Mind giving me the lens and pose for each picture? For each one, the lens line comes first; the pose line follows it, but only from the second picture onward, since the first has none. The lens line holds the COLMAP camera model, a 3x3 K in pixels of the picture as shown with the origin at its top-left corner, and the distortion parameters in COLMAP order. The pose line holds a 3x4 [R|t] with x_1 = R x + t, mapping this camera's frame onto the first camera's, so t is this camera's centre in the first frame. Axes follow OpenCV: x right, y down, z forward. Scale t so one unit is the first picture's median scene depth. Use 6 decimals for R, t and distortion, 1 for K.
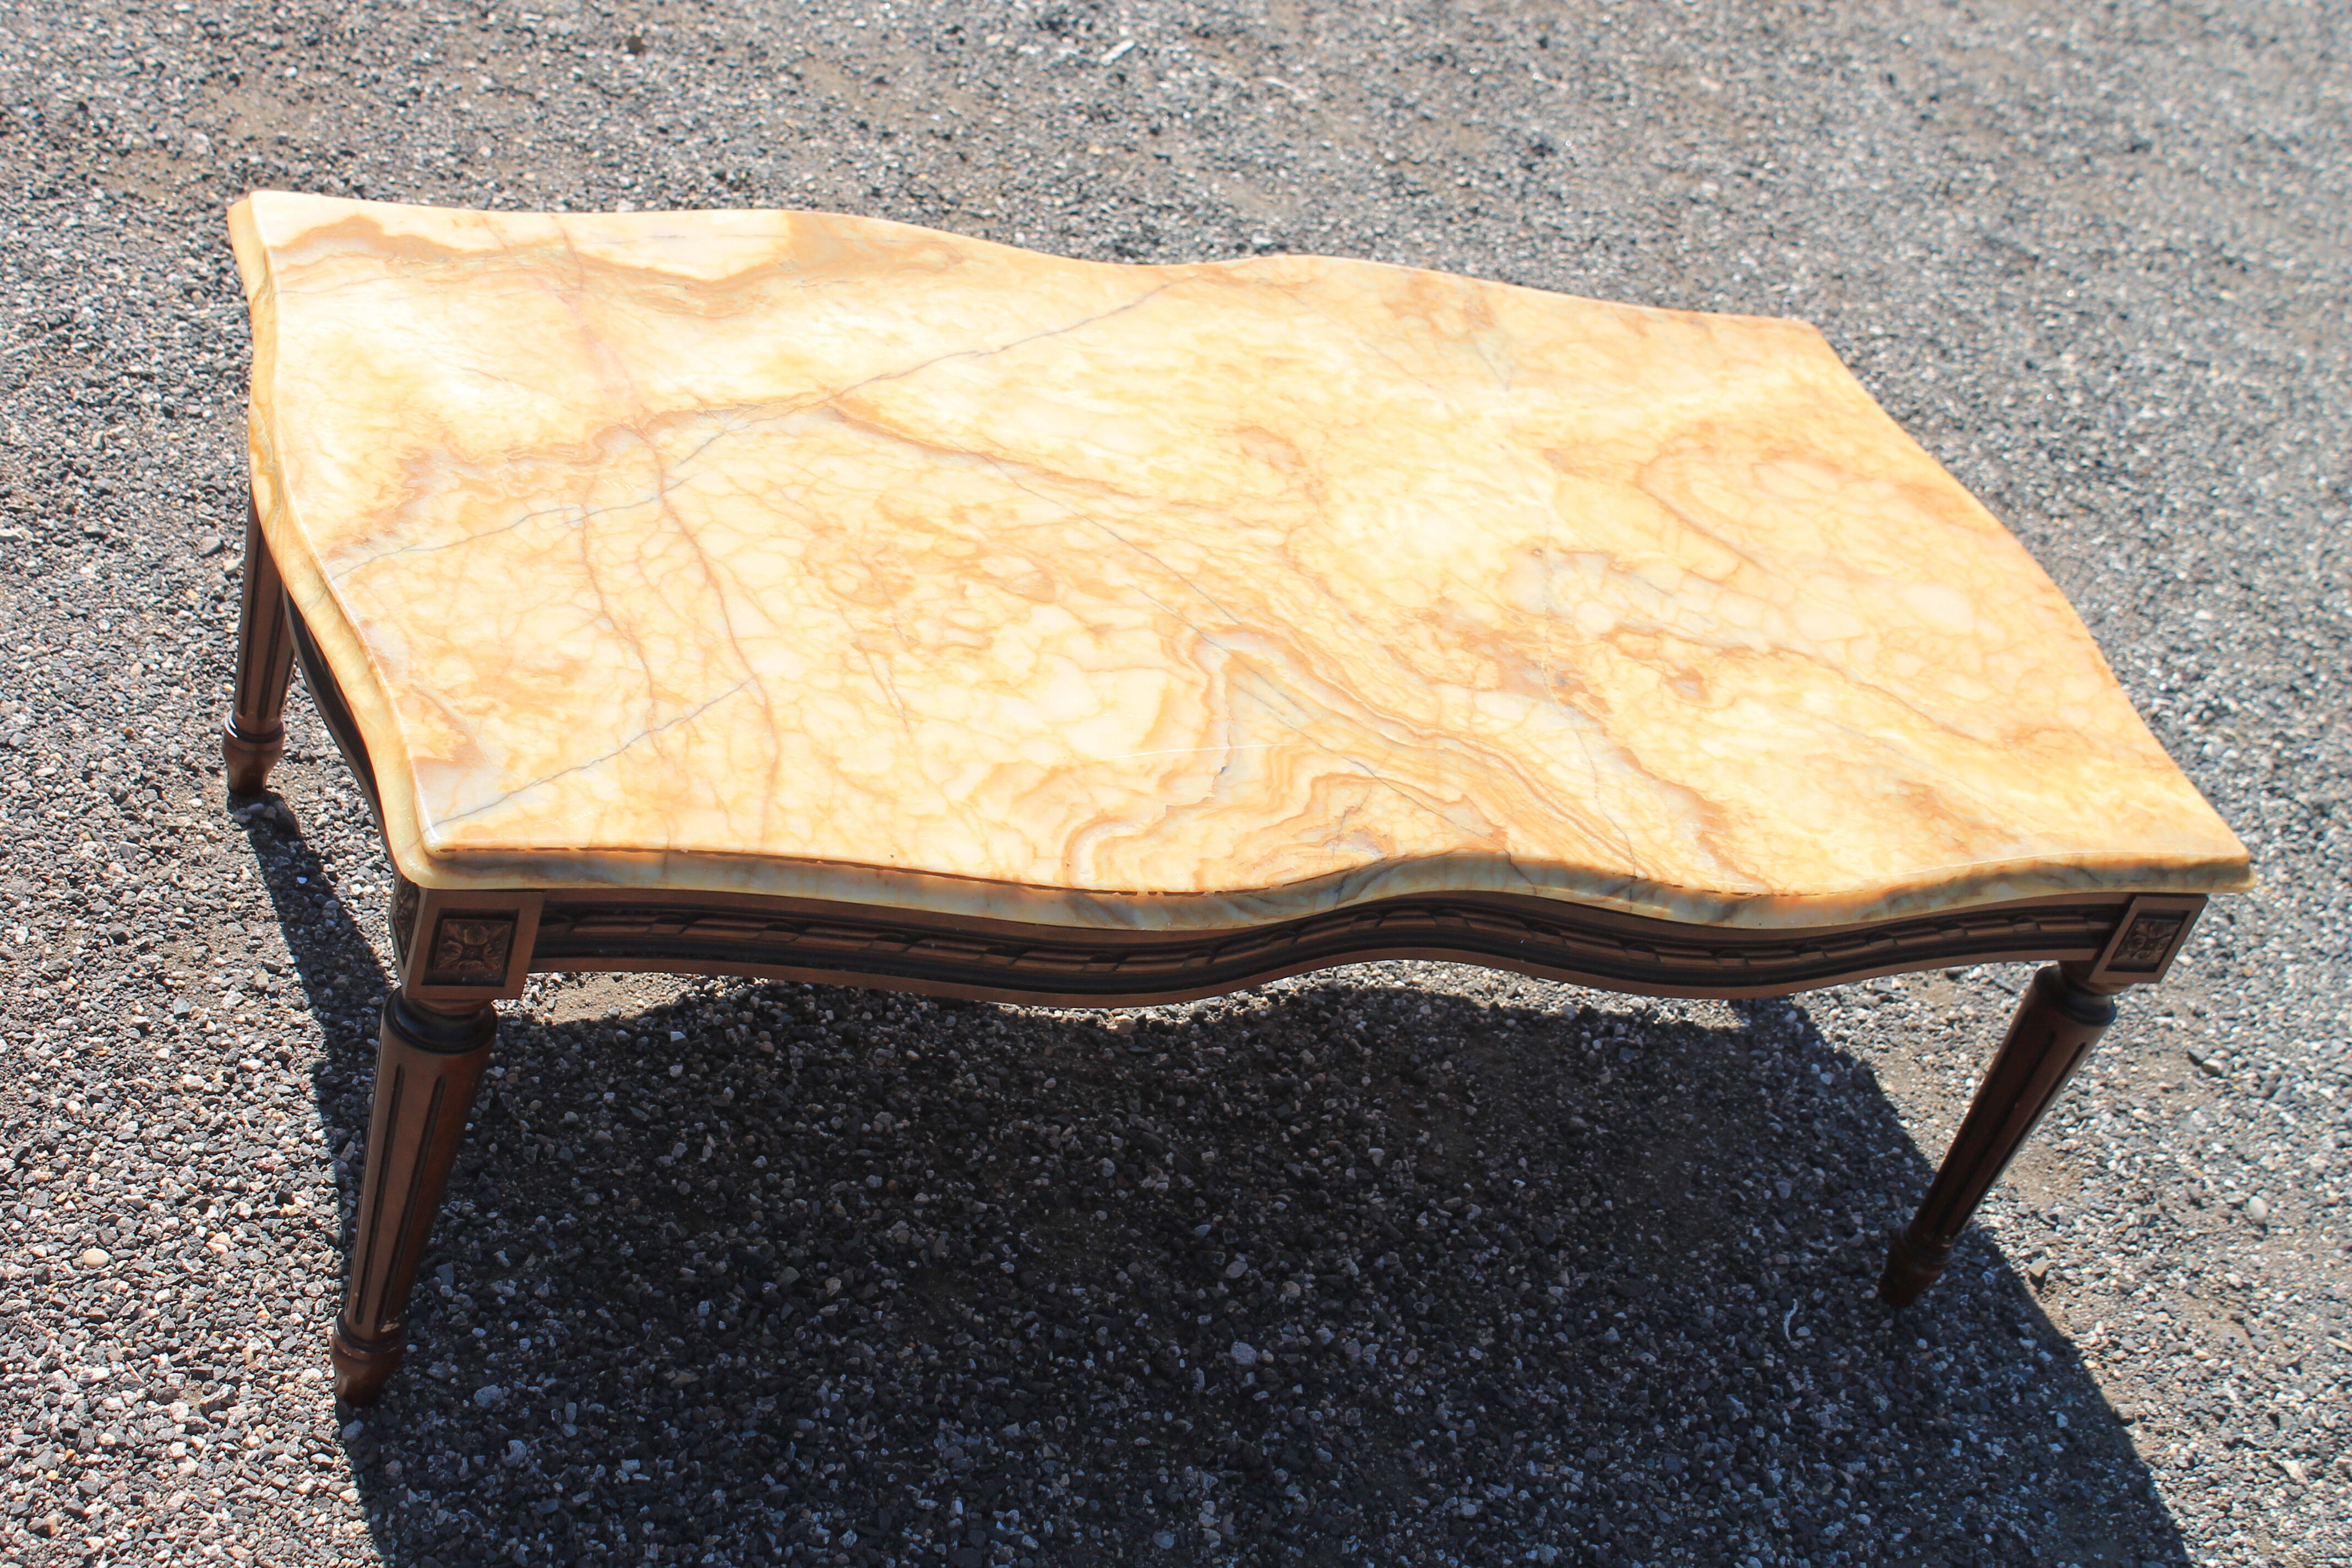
lens RADIAL K [[3584.8, 0, 1176.0], [0, 3584.8, 784.0], [0, 0, 1]] dist [0.019099, 0.184451]
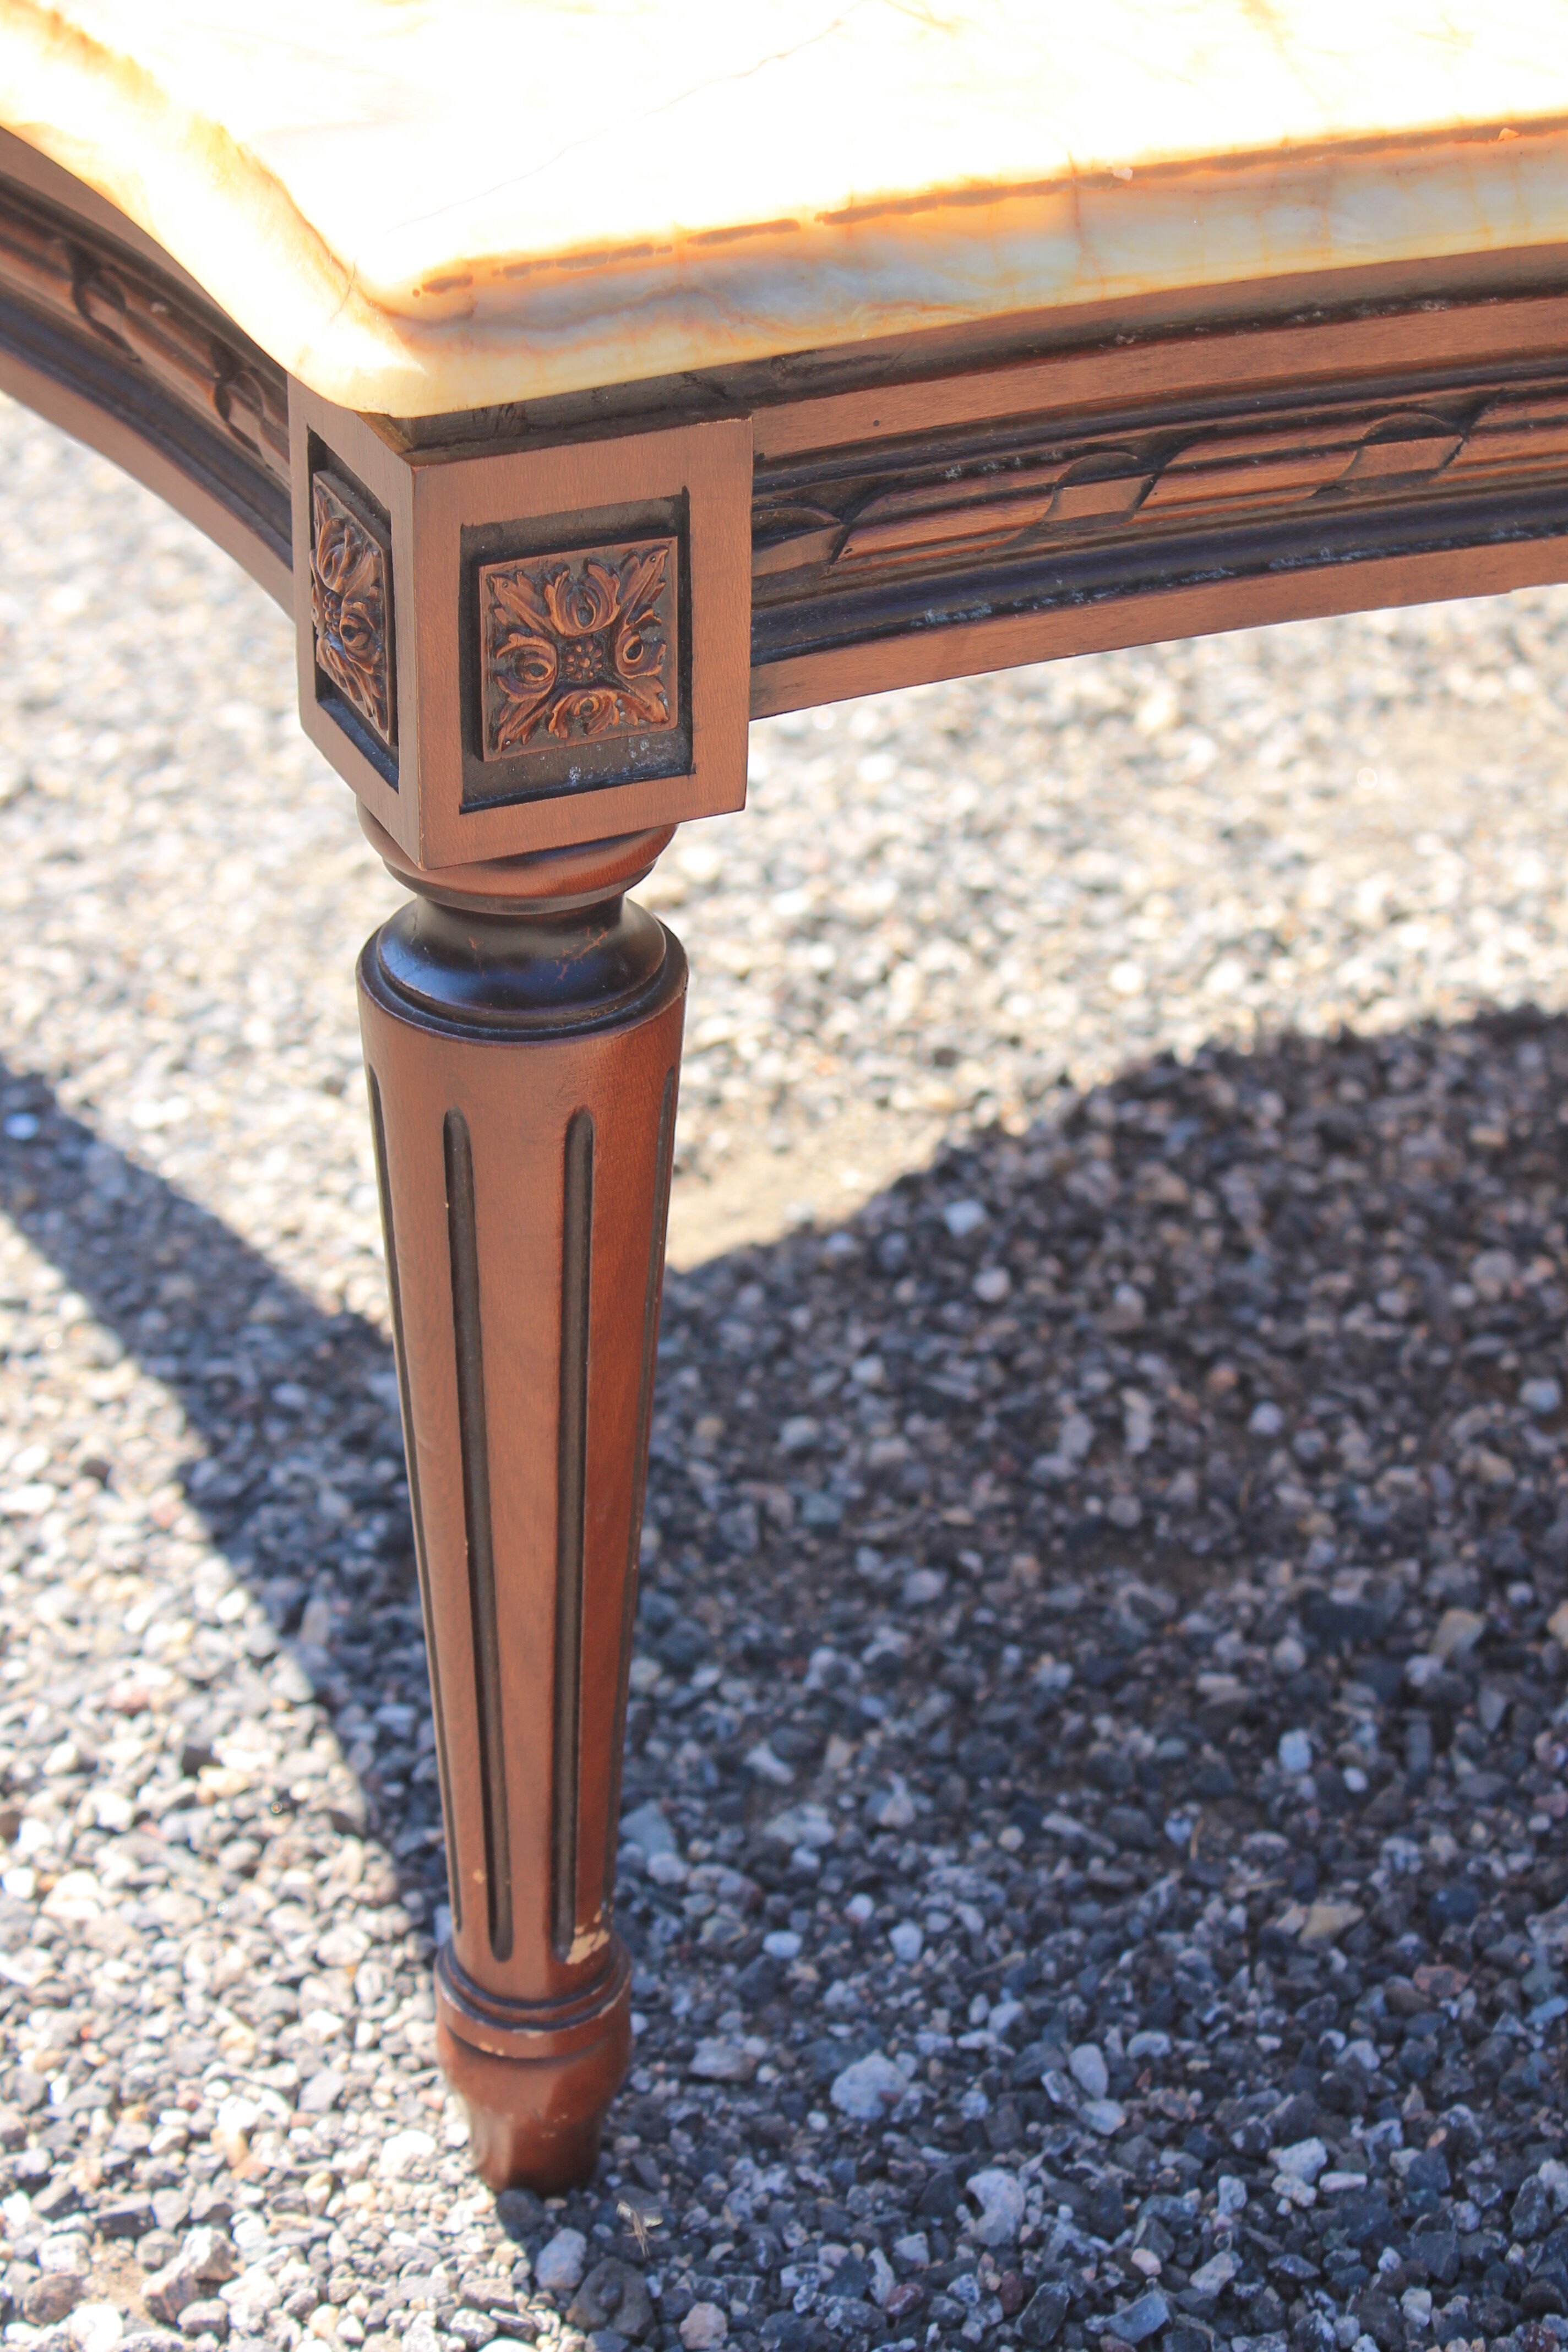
lens RADIAL K [[4655.9, 0, 784.0], [0, 4655.9, 1176.0], [0, 0, 1]] dist [0.056789, -0.013841]
pose [[0.958935, -0.280762, -0.040203, -0.150951], [0.277422, 0.957974, -0.072956, 0.110591], [0.058996, 0.058807, 0.996525, 0.501105]]
